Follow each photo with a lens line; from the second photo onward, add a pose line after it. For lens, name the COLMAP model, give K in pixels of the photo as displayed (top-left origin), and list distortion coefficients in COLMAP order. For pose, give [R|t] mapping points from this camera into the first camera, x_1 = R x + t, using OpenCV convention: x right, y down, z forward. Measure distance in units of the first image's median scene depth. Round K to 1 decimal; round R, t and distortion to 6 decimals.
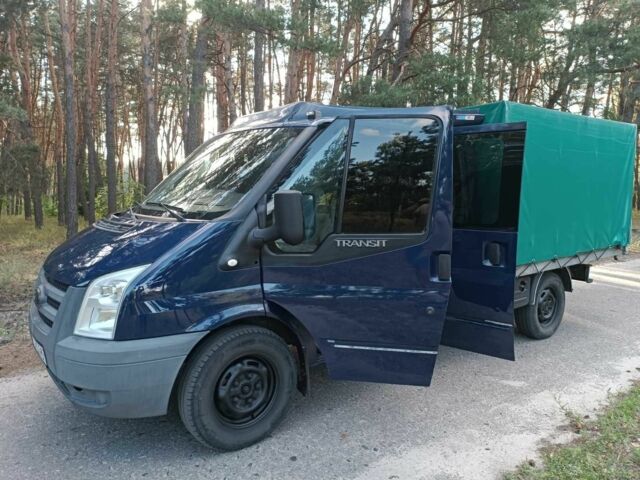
lens RADIAL K [[470.9, 0, 320.0], [0, 470.9, 240.0], [0, 0, 1]] dist [0.025695, -0.007218]
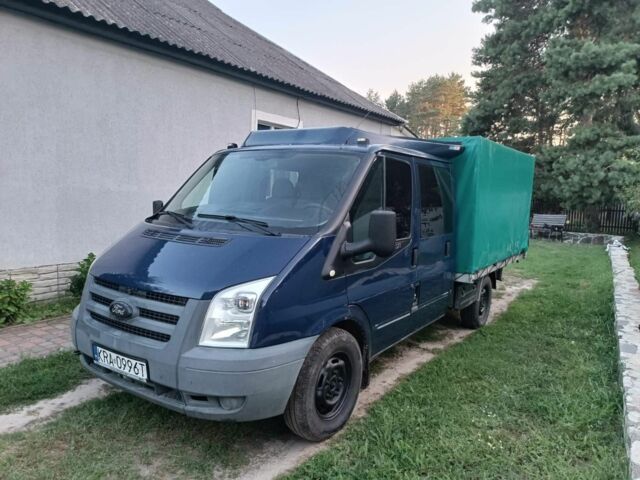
lens RADIAL K [[470.9, 0, 320.0], [0, 470.9, 240.0], [0, 0, 1]] dist [0.025695, -0.007218]
pose [[0.954203, -0.000548, 0.299161, -0.558984], [0.002830, 0.999970, -0.007193, -0.023748], [-0.299148, 0.007710, 0.954176, -0.064034]]
